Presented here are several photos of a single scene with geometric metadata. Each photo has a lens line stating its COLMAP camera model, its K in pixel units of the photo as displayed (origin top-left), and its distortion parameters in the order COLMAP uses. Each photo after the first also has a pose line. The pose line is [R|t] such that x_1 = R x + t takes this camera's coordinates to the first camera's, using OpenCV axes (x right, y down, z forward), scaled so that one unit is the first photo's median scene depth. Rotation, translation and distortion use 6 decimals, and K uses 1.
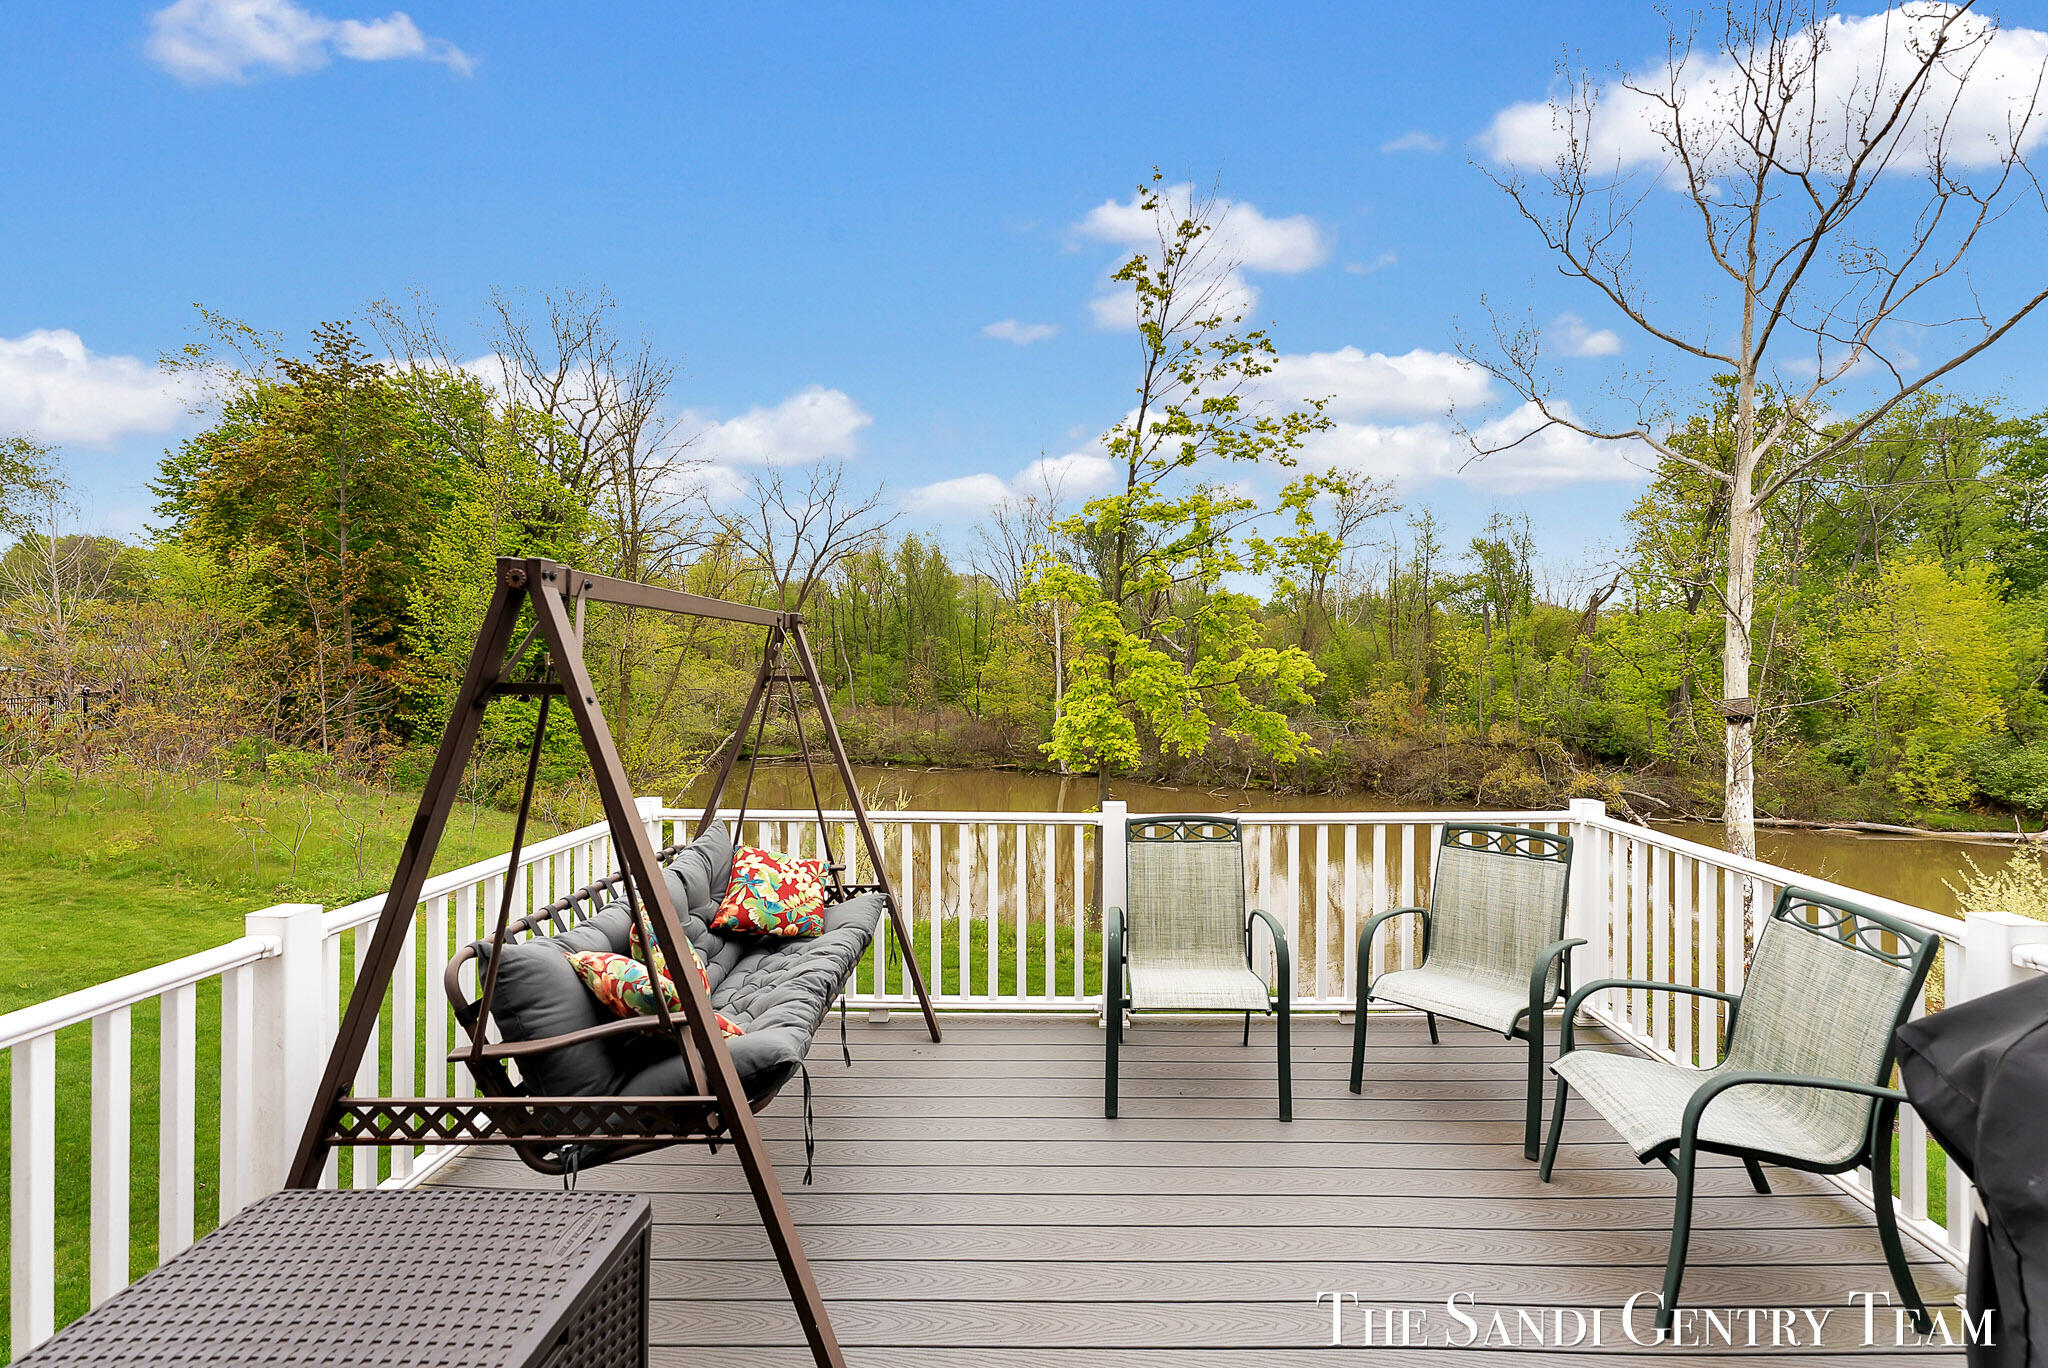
lens RADIAL K [[852.4, 0, 1065.5], [0, 852.4, 676.8], [0, 0, 1]] dist [0.000027, 0.000197]
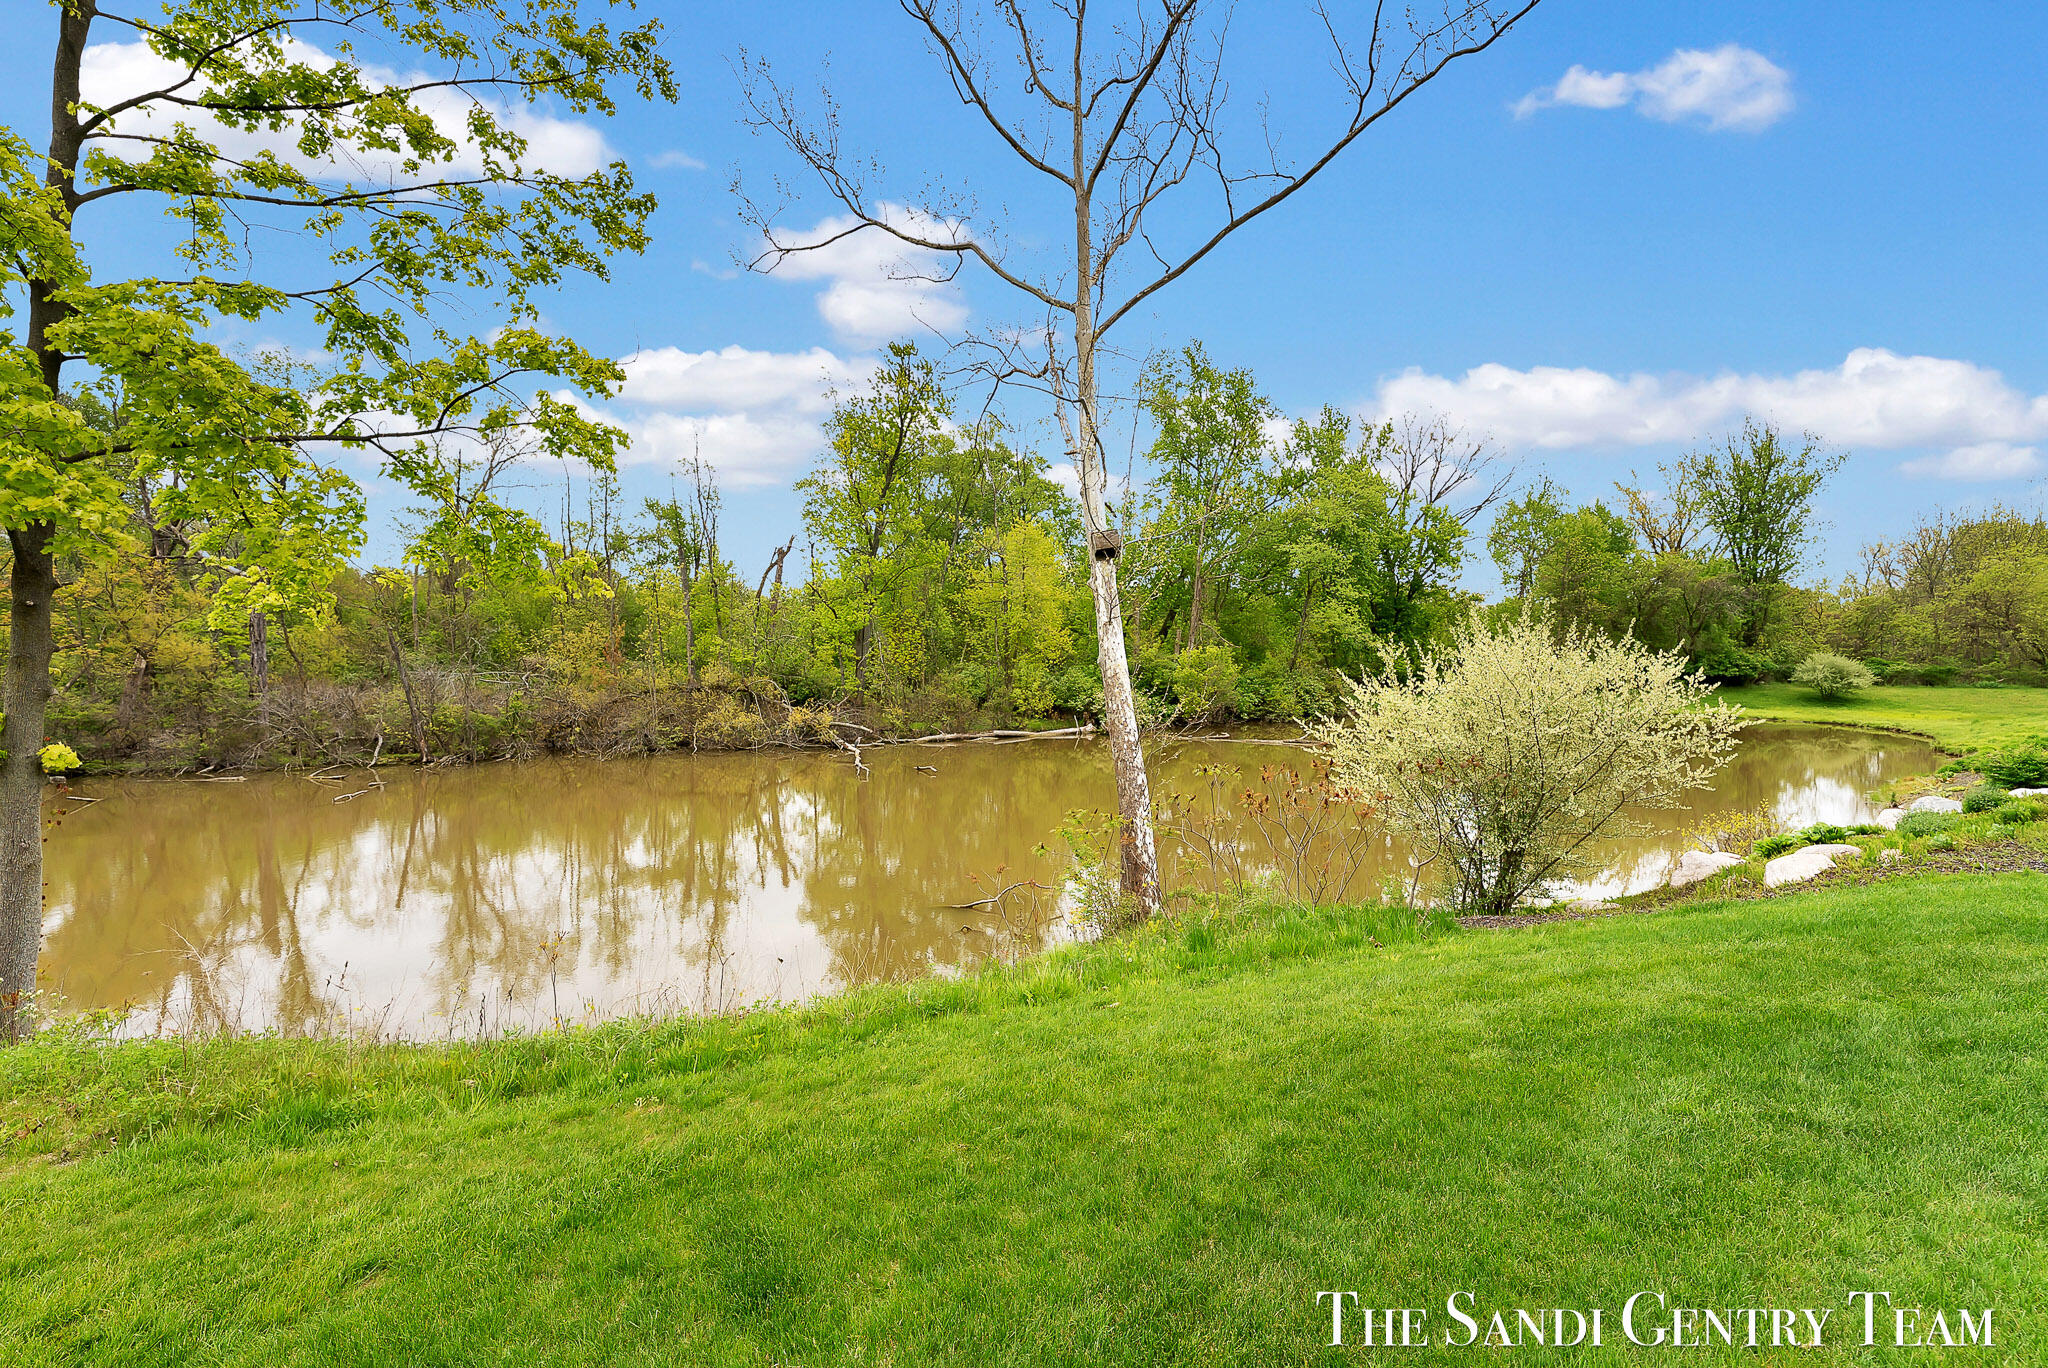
lens RADIAL K [[843.1, 0, 1036.7], [0, 843.1, 680.7], [0, 0, 1]] dist [-0.000426, -0.000397]
pose [[0.624002, -0.029515, 0.780865, 0.016104], [0.007843, 0.999473, 0.031510, 0.063752], [-0.781383, -0.013538, 0.623905, 0.203025]]
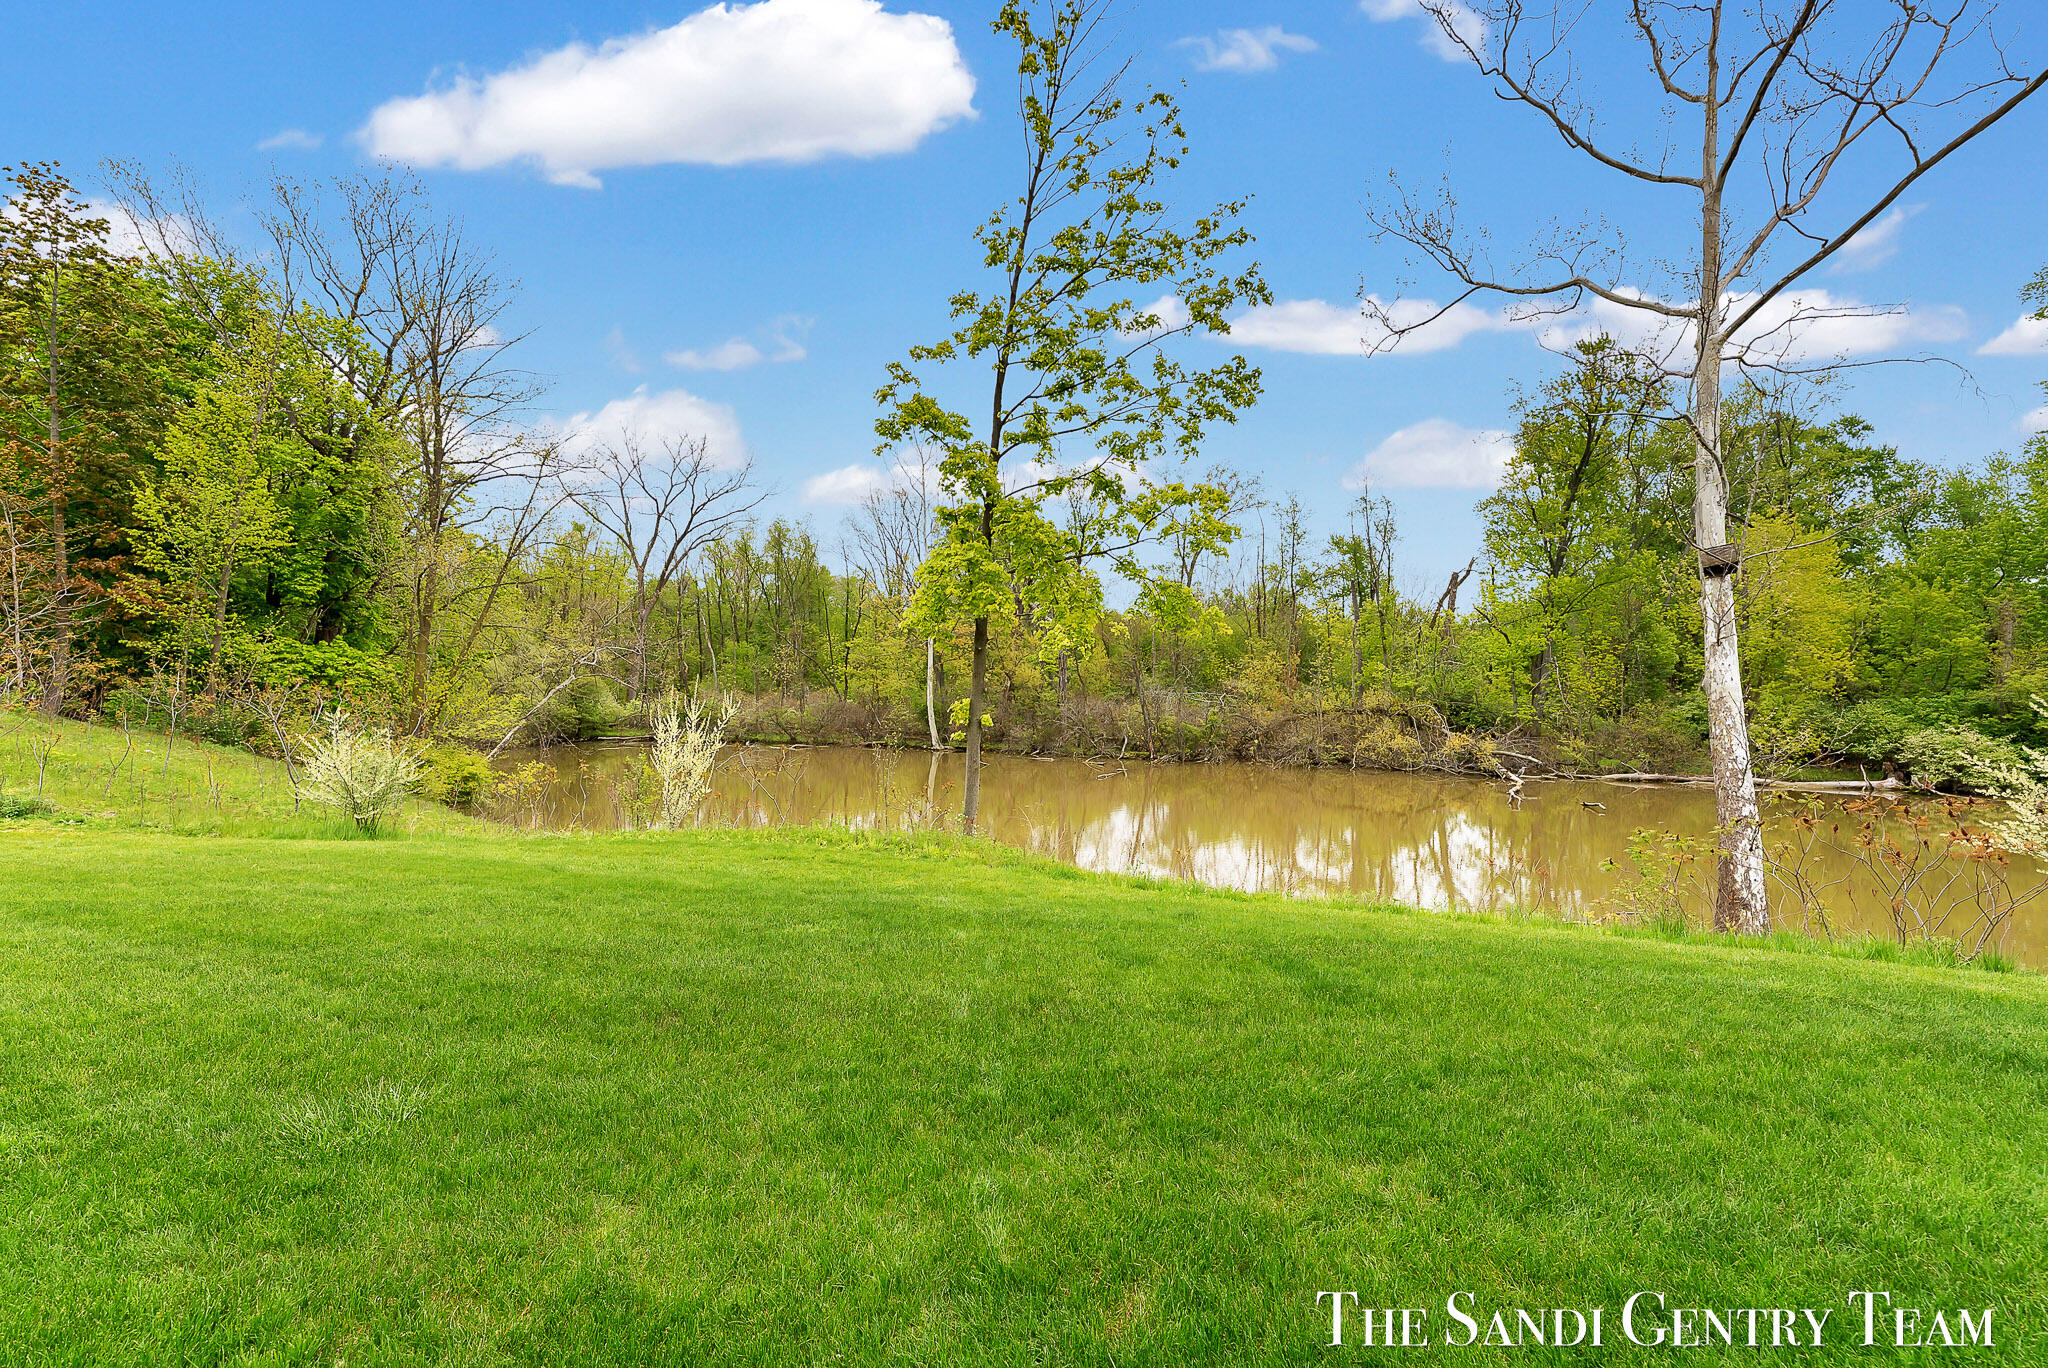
lens RADIAL K [[829.7, 0, 1015.1], [0, 829.7, 681.1], [0, 0, 1]] dist [0.000017, -0.000036]
pose [[0.995803, 0.002362, 0.091494, 0.003503], [-0.002118, 0.999994, -0.002762, 0.067287], [-0.091500, 0.002557, 0.995802, 0.095532]]
